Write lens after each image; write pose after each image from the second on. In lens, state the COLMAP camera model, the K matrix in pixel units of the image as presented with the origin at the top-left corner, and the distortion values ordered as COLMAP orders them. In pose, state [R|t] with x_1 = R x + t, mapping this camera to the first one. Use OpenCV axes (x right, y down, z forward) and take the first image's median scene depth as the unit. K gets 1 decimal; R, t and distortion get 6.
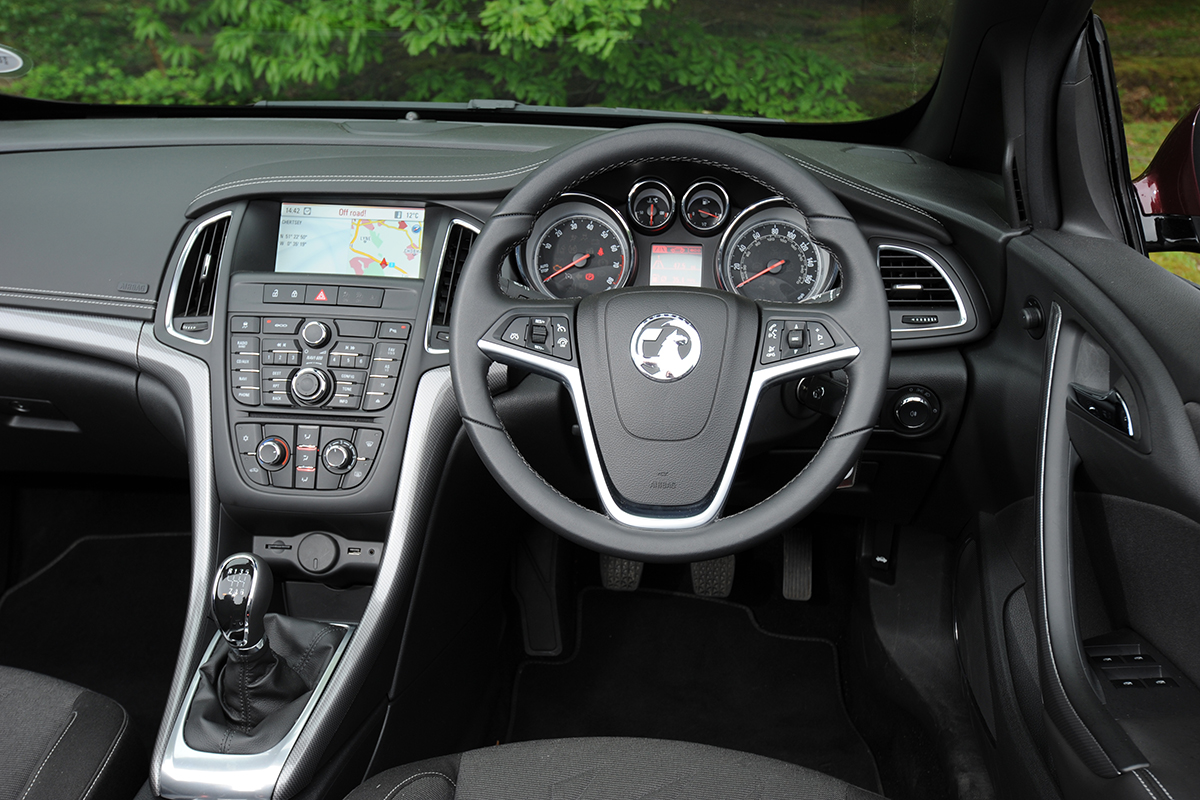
lens RADIAL K [[1075.1, 0, 601.0], [0, 1075.1, 397.2], [0, 0, 1]] dist [0.016513, 0.010460]
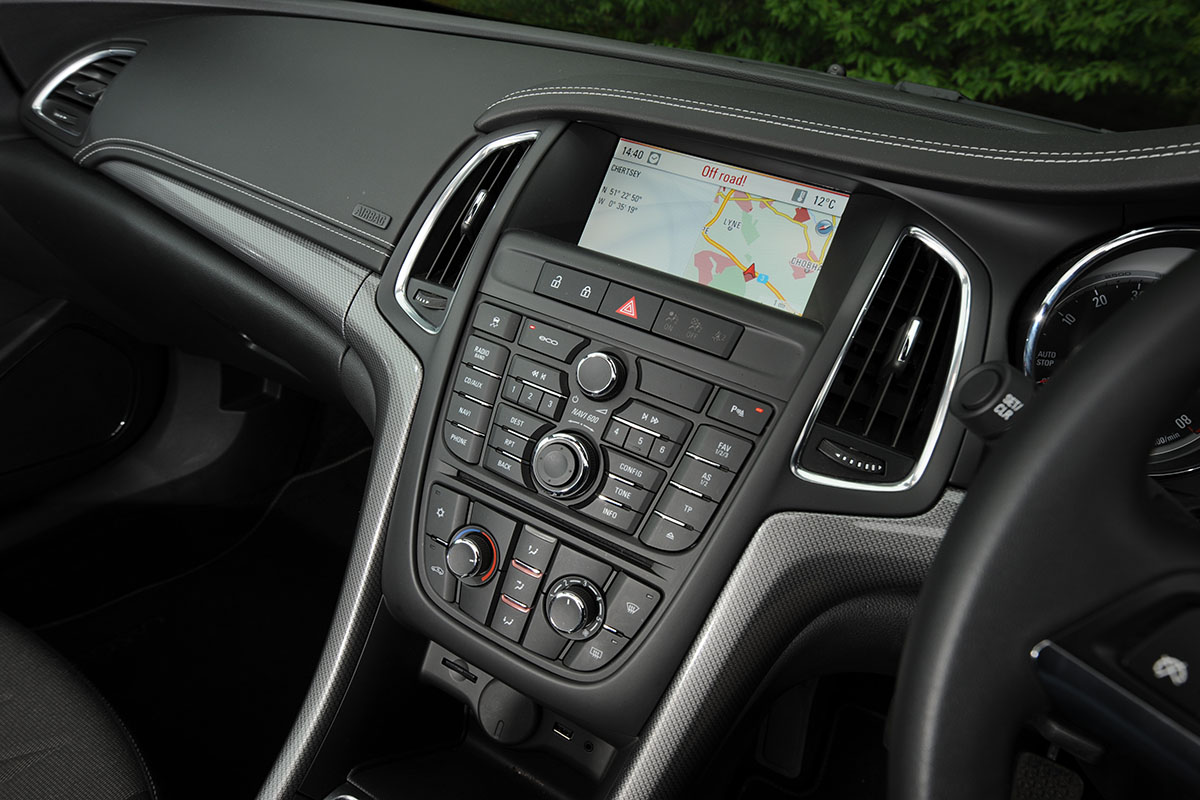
lens RADIAL K [[766.3, 0, 598.8], [0, 766.3, 400.7], [0, 0, 1]] dist [-0.002879, 0.000273]
pose [[0.913314, 0.294222, -0.281585, -0.146823], [-0.272934, 0.955374, 0.112994, -0.087193], [0.302265, -0.026345, 0.952860, 0.609306]]
